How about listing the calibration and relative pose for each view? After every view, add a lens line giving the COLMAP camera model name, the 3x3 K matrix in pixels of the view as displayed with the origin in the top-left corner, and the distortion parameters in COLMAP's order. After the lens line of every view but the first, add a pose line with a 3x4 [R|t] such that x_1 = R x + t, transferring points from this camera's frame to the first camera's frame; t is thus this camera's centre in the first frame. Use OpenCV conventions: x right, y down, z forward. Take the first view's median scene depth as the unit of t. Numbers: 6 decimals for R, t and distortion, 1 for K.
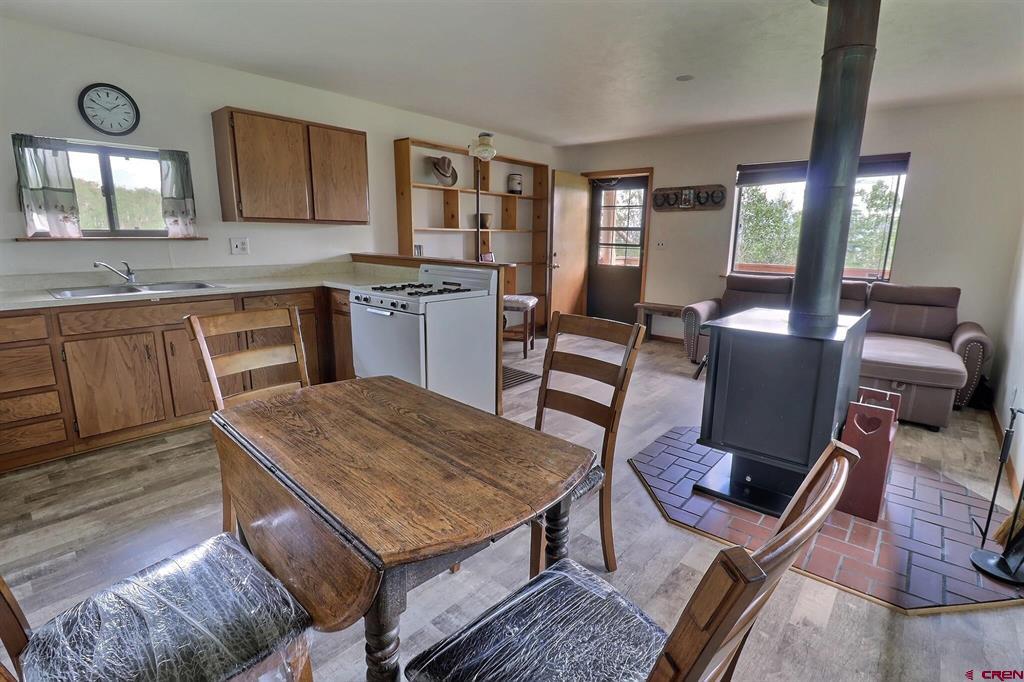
lens RADIAL K [[485.5, 0, 512.9], [0, 485.5, 336.3], [0, 0, 1]] dist [-0.011533, -0.003259]
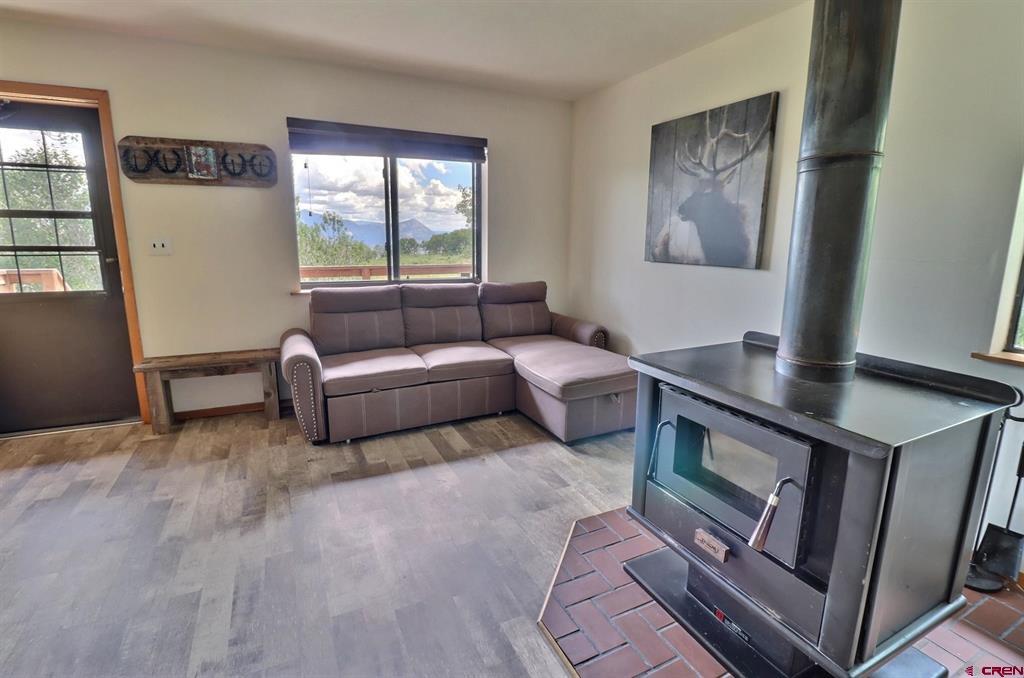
lens RADIAL K [[485.5, 0, 515.1], [0, 485.5, 336.3], [0, 0, 1]] dist [-0.011533, -0.003259]
pose [[0.375370, -0.185613, 0.908100, -0.045588], [0.183527, 0.975229, 0.123472, -0.089979], [-0.908524, 0.120313, 0.400137, 0.465835]]
